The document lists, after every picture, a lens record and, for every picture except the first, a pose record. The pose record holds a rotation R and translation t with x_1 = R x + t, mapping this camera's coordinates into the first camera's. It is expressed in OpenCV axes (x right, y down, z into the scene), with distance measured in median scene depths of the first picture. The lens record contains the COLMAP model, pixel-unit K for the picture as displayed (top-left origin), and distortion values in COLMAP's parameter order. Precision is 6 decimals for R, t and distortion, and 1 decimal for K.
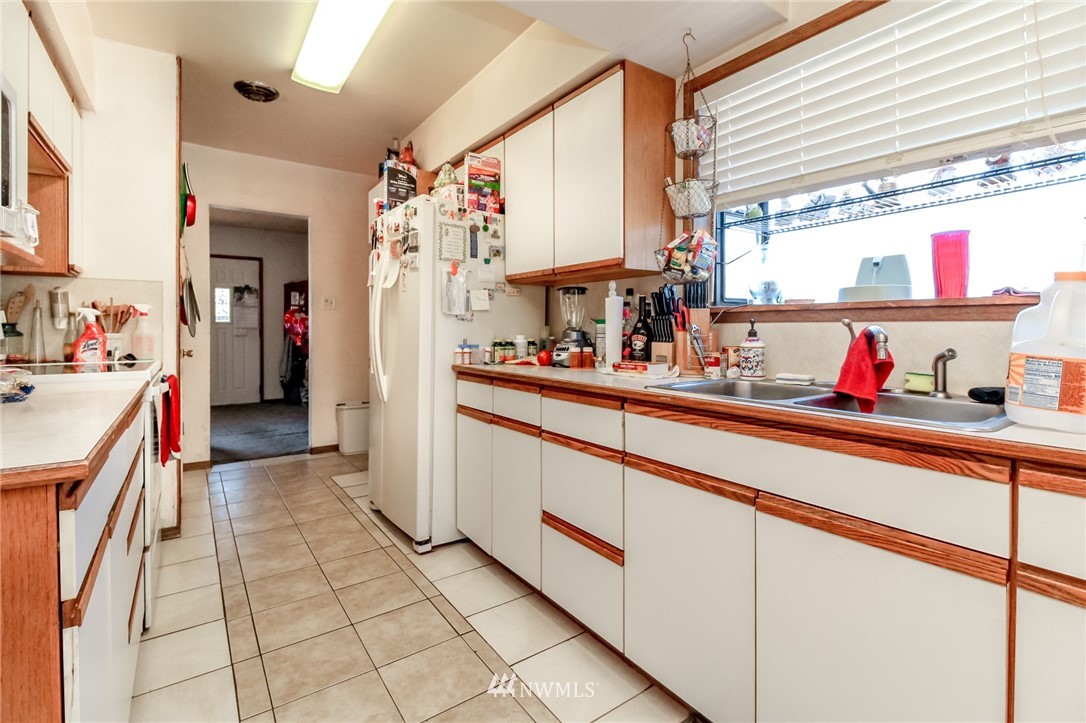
lens RADIAL K [[506.2, 0, 544.2], [0, 506.2, 316.6], [0, 0, 1]] dist [0.017821, -0.013776]
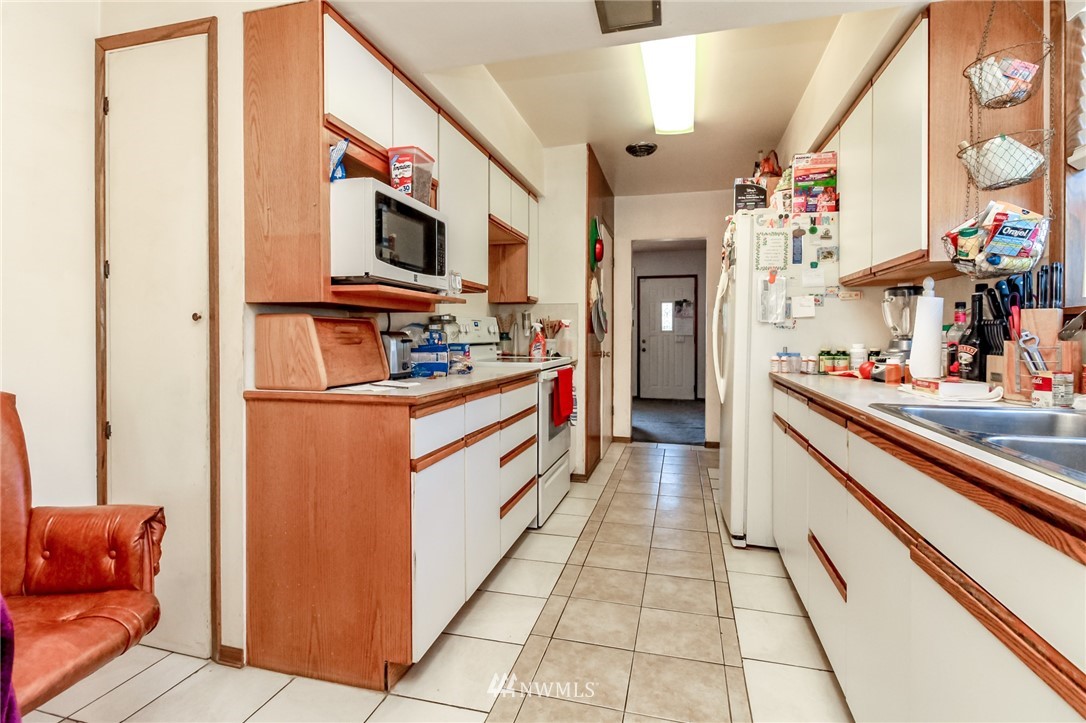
lens RADIAL K [[506.2, 0, 544.2], [0, 506.2, 316.6], [0, 0, 1]] dist [0.017821, -0.013776]
pose [[0.634958, -0.028047, -0.772037, 0.320674], [0.017098, 0.999606, -0.022253, -0.000758], [0.772357, 0.000930, 0.635188, 0.009699]]
